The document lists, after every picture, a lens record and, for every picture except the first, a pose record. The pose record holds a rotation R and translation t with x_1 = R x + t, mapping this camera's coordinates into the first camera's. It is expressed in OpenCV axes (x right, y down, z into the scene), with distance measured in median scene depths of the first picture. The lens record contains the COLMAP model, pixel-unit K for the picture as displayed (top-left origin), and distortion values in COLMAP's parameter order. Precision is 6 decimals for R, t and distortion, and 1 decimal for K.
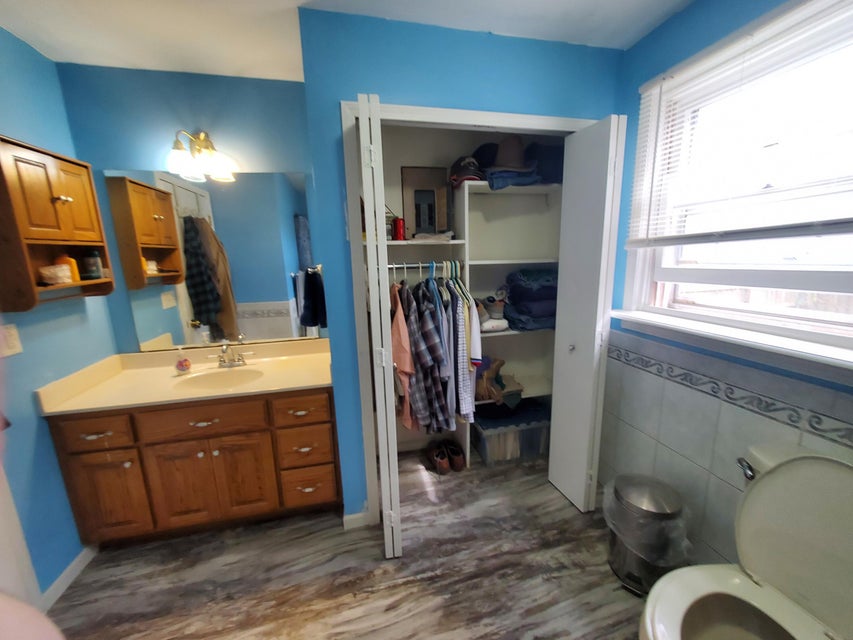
lens RADIAL K [[333.8, 0, 426.5], [0, 333.8, 320.0], [0, 0, 1]] dist [0.001138, -0.000138]
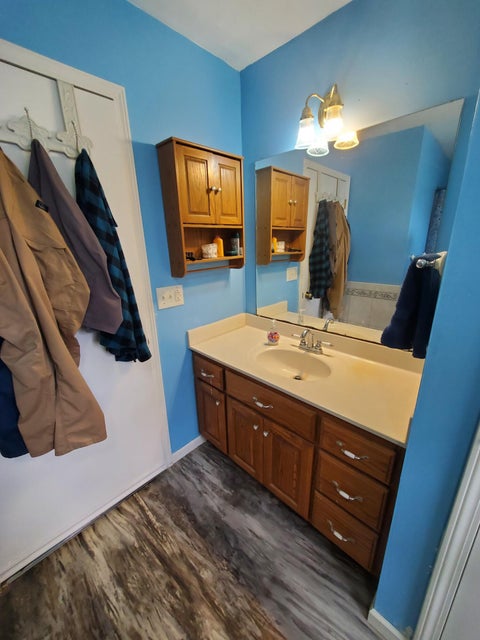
lens RADIAL K [[252.7, 0, 240.0], [0, 252.7, 320.0], [0, 0, 1]] dist [0.003202, -0.000194]
pose [[0.546639, 0.261038, -0.795641, -0.137859], [-0.158340, 0.965250, 0.207898, -0.089140], [0.822262, 0.012336, 0.568976, 0.470072]]
